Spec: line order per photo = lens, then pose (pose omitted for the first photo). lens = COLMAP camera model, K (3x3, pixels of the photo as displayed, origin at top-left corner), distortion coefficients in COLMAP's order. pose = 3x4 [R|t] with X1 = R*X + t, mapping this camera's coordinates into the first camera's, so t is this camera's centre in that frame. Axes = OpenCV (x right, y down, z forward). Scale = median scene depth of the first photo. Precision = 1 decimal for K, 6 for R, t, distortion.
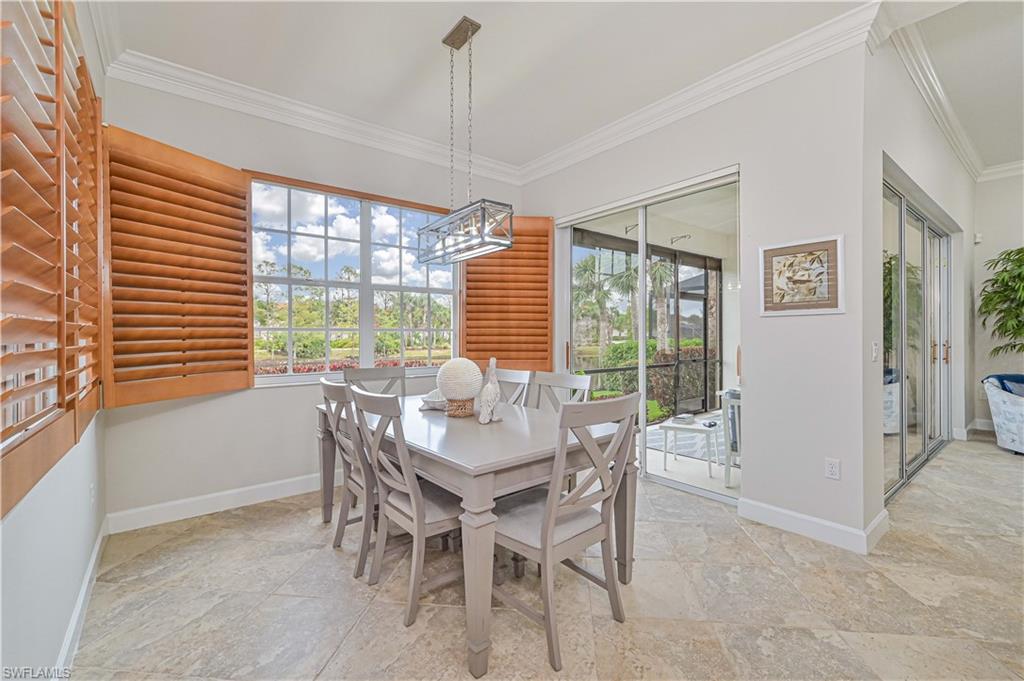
lens RADIAL K [[425.3, 0, 486.0], [0, 425.3, 333.4], [0, 0, 1]] dist [-0.003725, 0.000293]
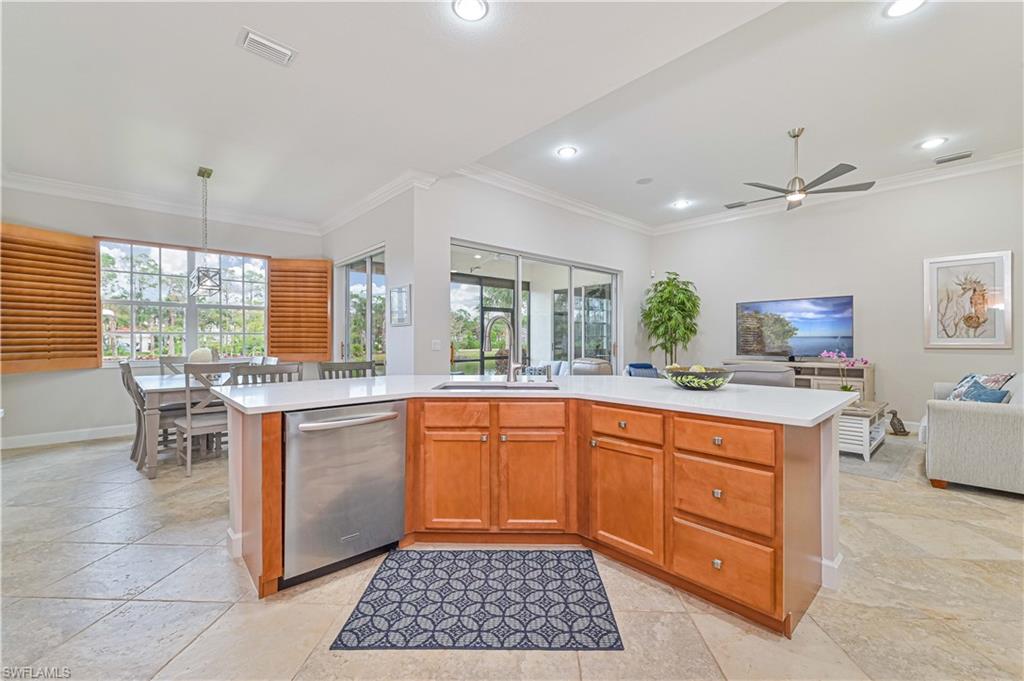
lens RADIAL K [[425.3, 0, 509.3], [0, 425.3, 342.2], [0, 0, 1]] dist [-0.003725, 0.000293]
pose [[0.997024, 0.001880, 0.077063, 0.861438], [-0.002560, 0.999959, 0.008733, 0.008356], [-0.077044, -0.008904, 0.996988, -0.730620]]
